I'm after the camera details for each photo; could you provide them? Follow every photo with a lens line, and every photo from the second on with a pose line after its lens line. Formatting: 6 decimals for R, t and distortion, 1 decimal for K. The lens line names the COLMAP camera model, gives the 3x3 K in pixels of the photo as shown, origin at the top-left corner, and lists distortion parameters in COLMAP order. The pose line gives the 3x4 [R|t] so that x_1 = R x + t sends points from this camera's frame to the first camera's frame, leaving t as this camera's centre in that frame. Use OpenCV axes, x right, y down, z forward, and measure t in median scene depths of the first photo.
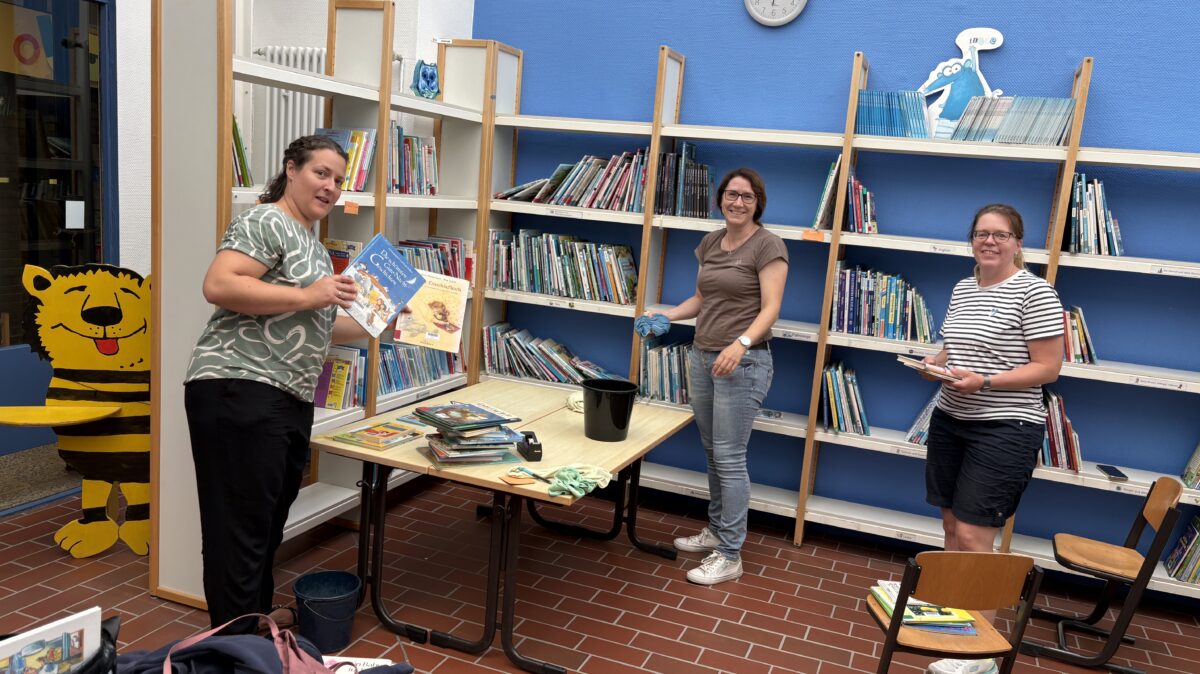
lens RADIAL K [[884.7, 0, 600.0], [0, 884.7, 337.0], [0, 0, 1]] dist [0.003161, 0.001348]
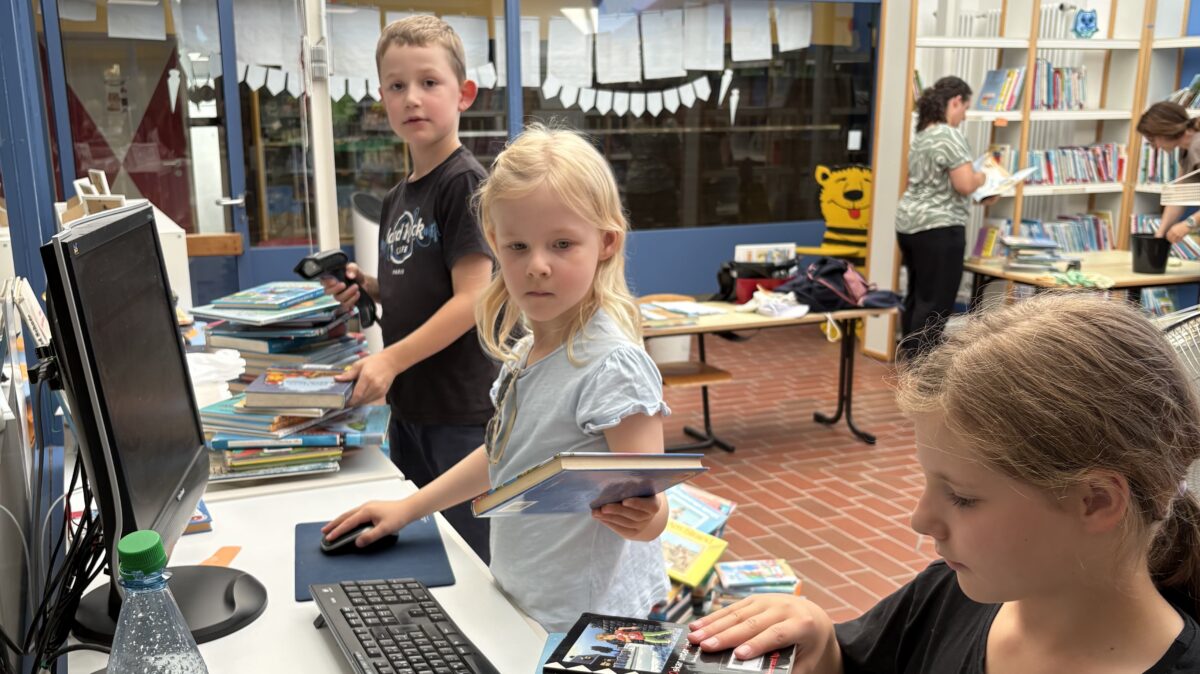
lens RADIAL K [[884.7, 0, 600.0], [0, 884.7, 337.0], [0, 0, 1]] dist [0.003161, 0.001348]
pose [[0.655423, 0.114364, -0.746553, 0.402224], [-0.065081, 0.993344, 0.095033, 0.109827], [0.752453, -0.013700, 0.658504, -0.474536]]
